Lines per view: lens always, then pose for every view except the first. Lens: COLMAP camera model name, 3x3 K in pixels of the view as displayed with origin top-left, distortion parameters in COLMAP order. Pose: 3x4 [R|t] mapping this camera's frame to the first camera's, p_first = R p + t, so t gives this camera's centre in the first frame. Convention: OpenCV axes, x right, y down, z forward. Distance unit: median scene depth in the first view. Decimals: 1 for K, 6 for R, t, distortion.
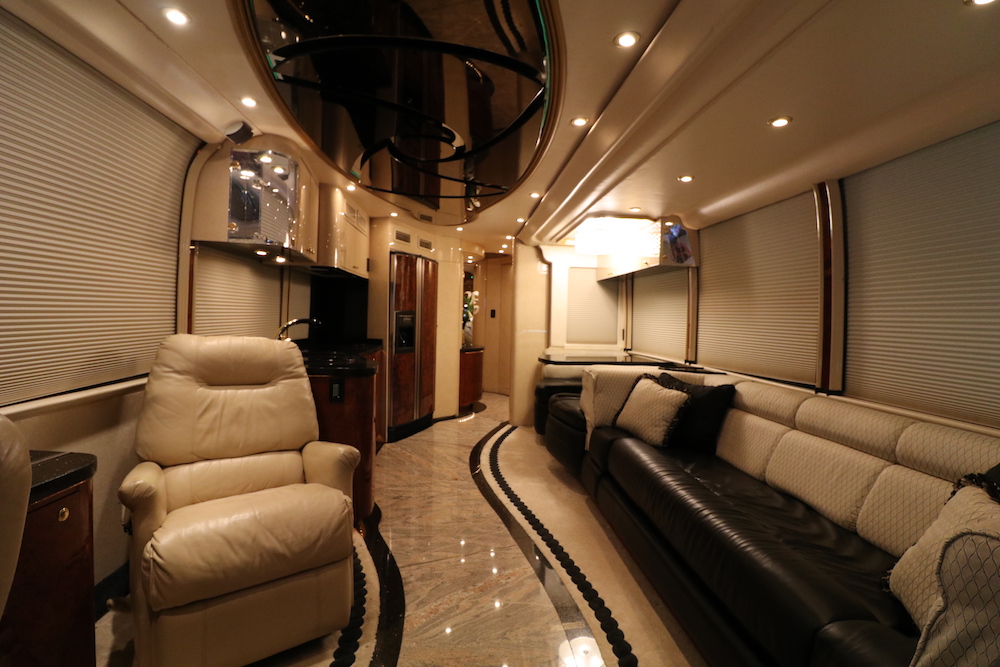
lens RADIAL K [[462.0, 0, 492.2], [0, 462.0, 324.9], [0, 0, 1]] dist [-0.001214, -0.012301]
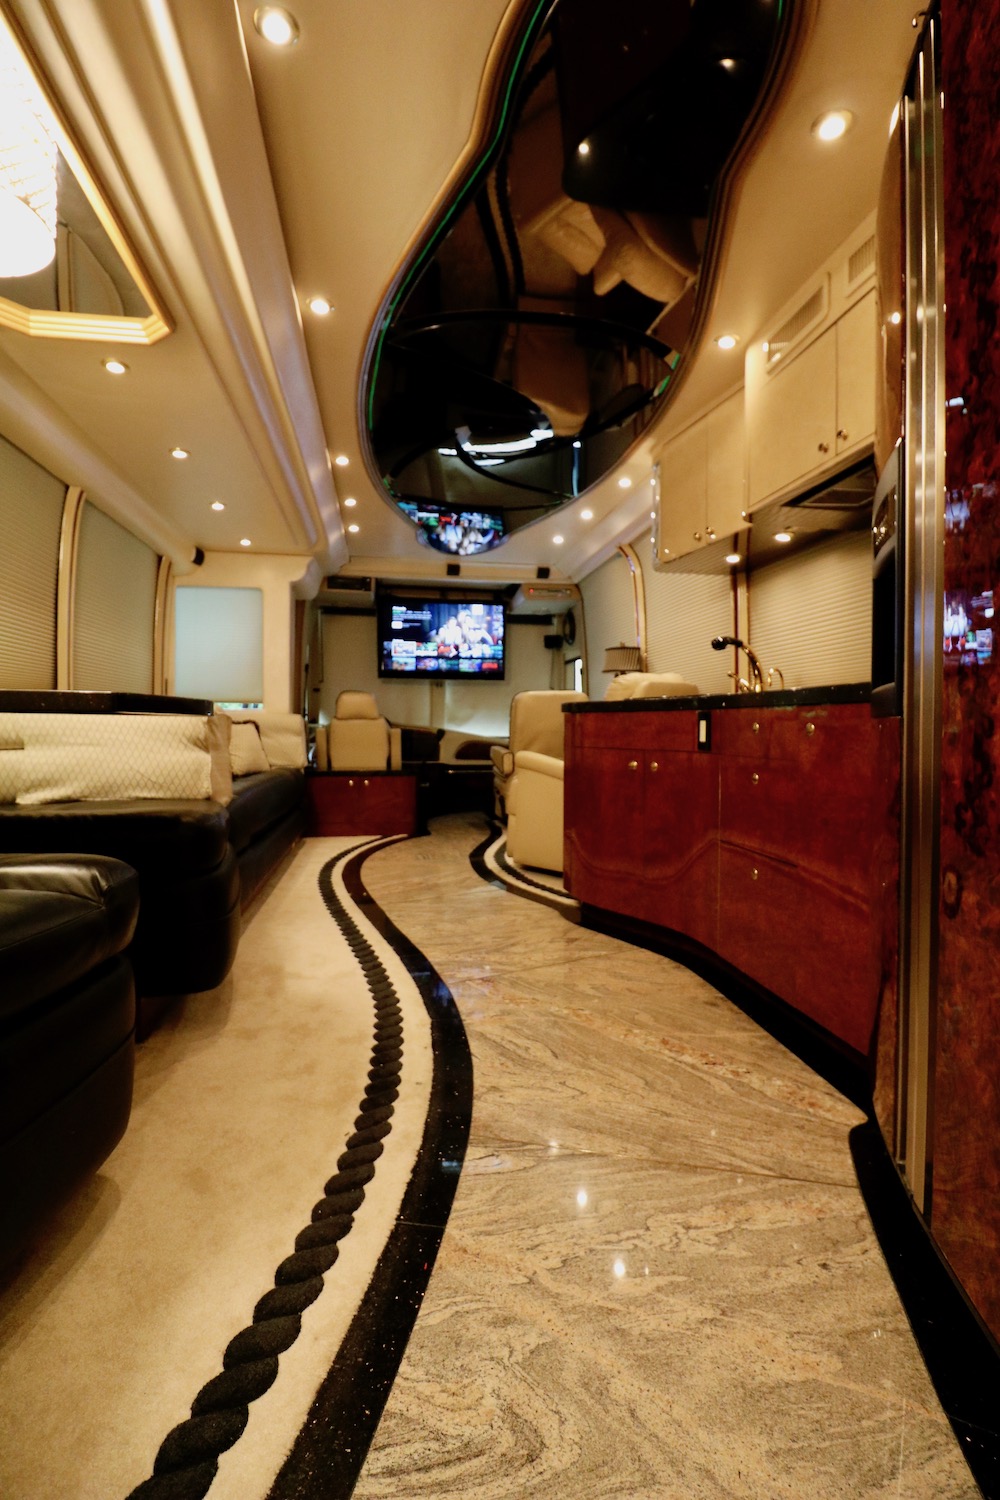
lens RADIAL K [[693.3, 0, 510.6], [0, 693.3, 734.8], [0, 0, 1]] dist [-0.001325, -0.013495]
pose [[-0.992765, -0.030676, -0.116085, -0.026312], [-0.034140, 0.999026, 0.027965, 0.114267], [0.115114, 0.031726, -0.992846, 2.168965]]
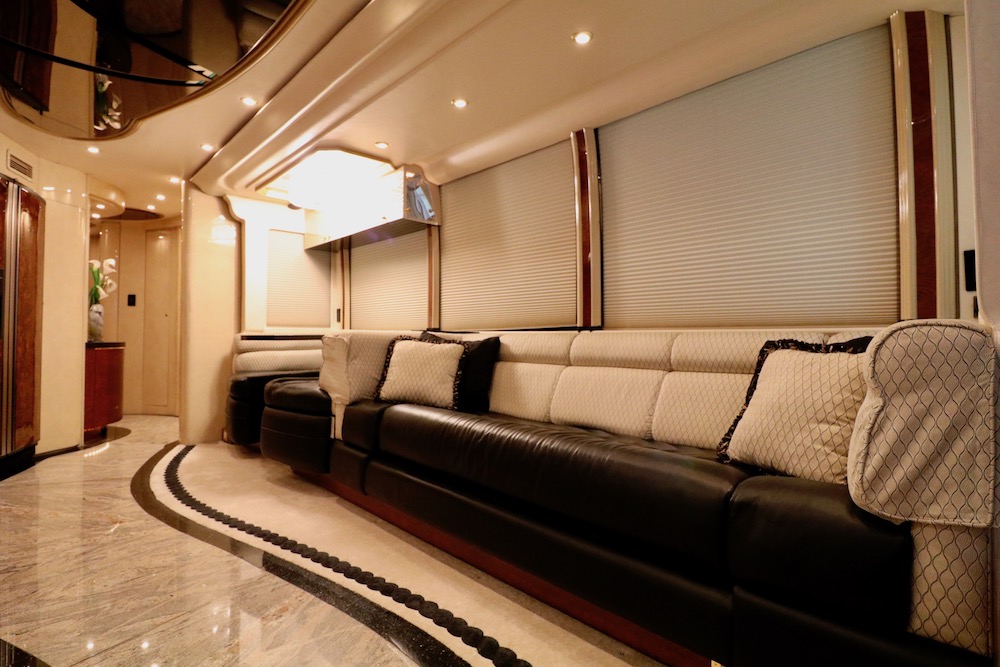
lens RADIAL K [[509.7, 0, 492.0], [0, 509.7, 325.6], [0, 0, 1]] dist [0.003838, -0.013691]
pose [[0.782184, -0.008167, 0.622994, -0.145364], [0.029174, 0.999297, -0.023529, 0.133796], [-0.622364, 0.036579, 0.781873, 0.191193]]
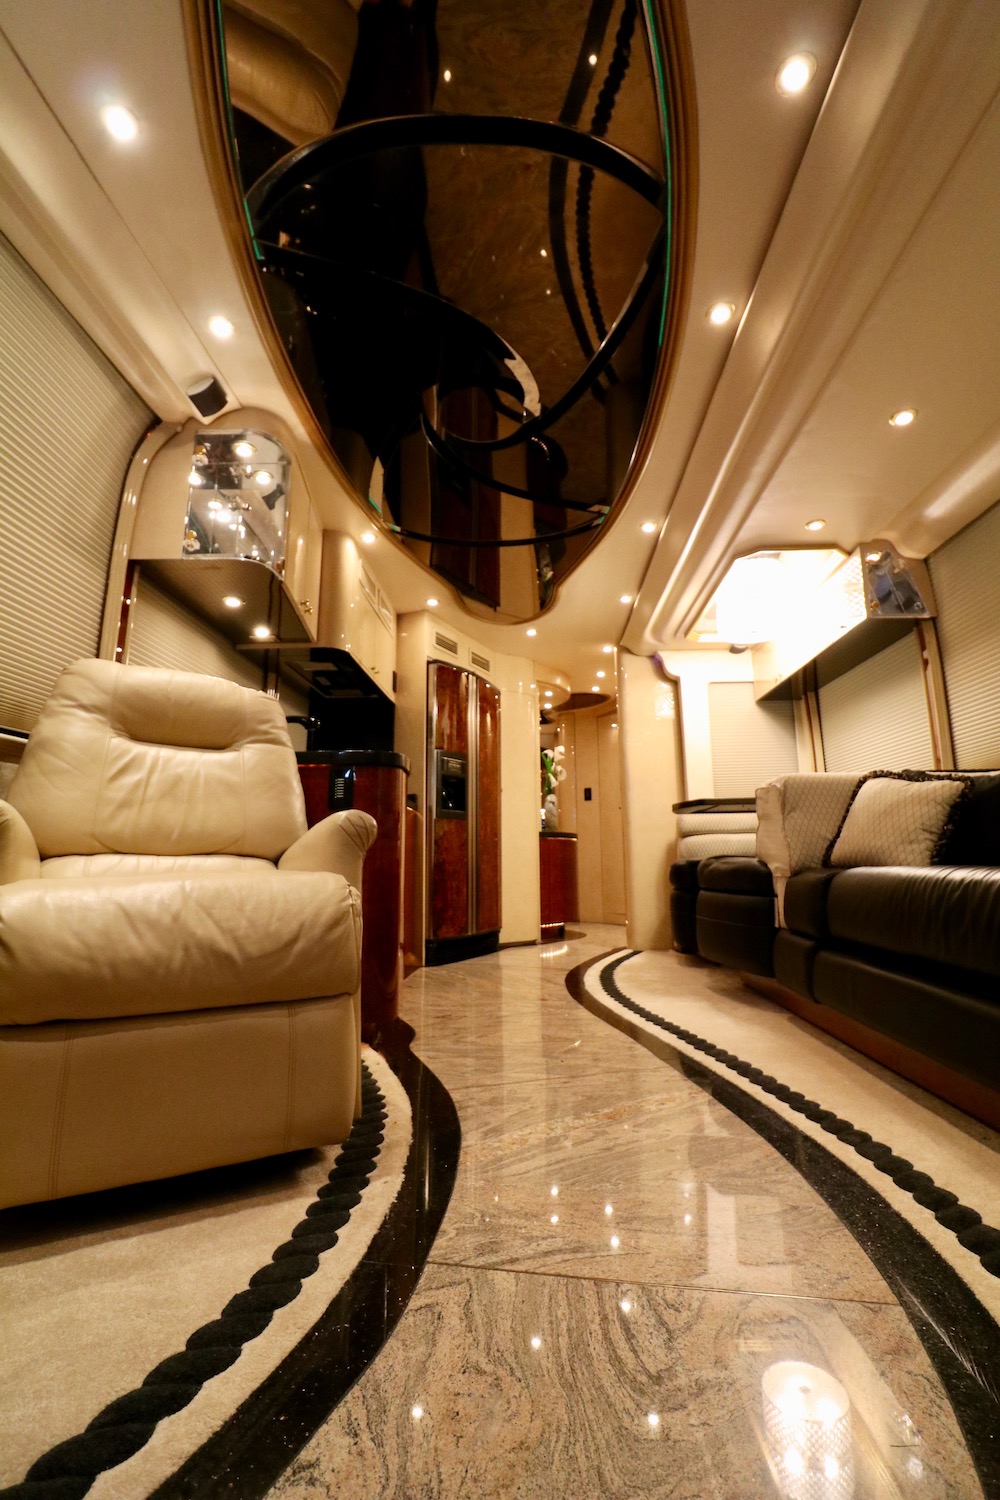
lens RADIAL K [[693.1, 0, 506.3], [0, 693.1, 736.2], [0, 0, 1]] dist [-0.001214, -0.012301]
pose [[0.993751, -0.051482, -0.099035, -0.031476], [0.030178, 0.978157, -0.205666, 0.252887], [0.107460, 0.201393, 0.973598, 0.134159]]
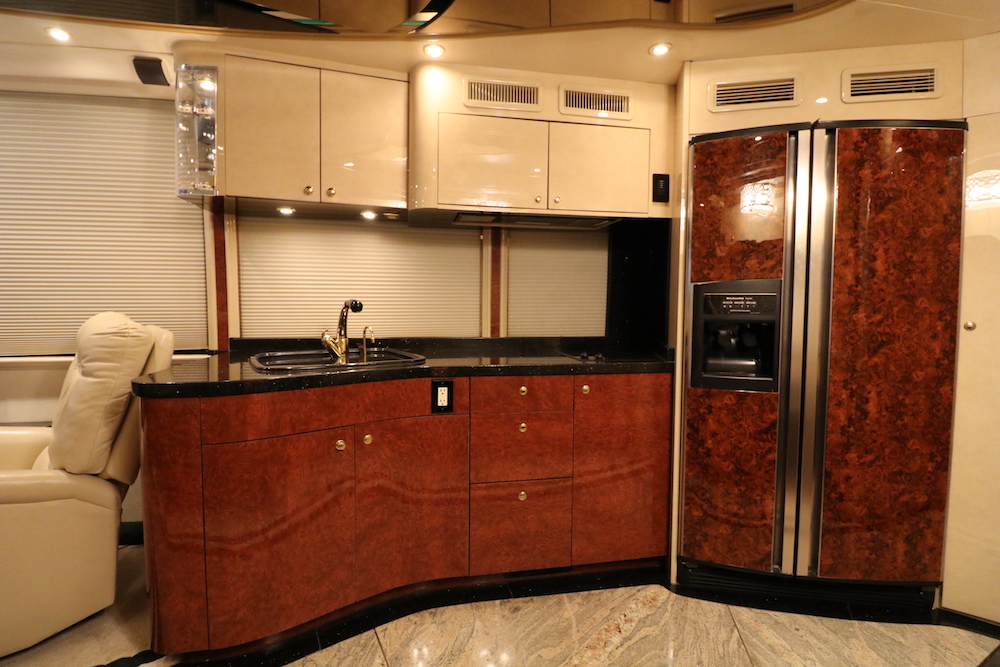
lens RADIAL K [[462.6, 0, 492.6], [0, 462.6, 323.6], [0, 0, 1]] dist [-0.002672, -0.011329]
pose [[0.121999, 0.019673, -0.992335, 0.301401], [-0.023570, 0.999579, 0.016919, 0.006513], [0.992250, 0.021325, 0.122412, 1.300910]]
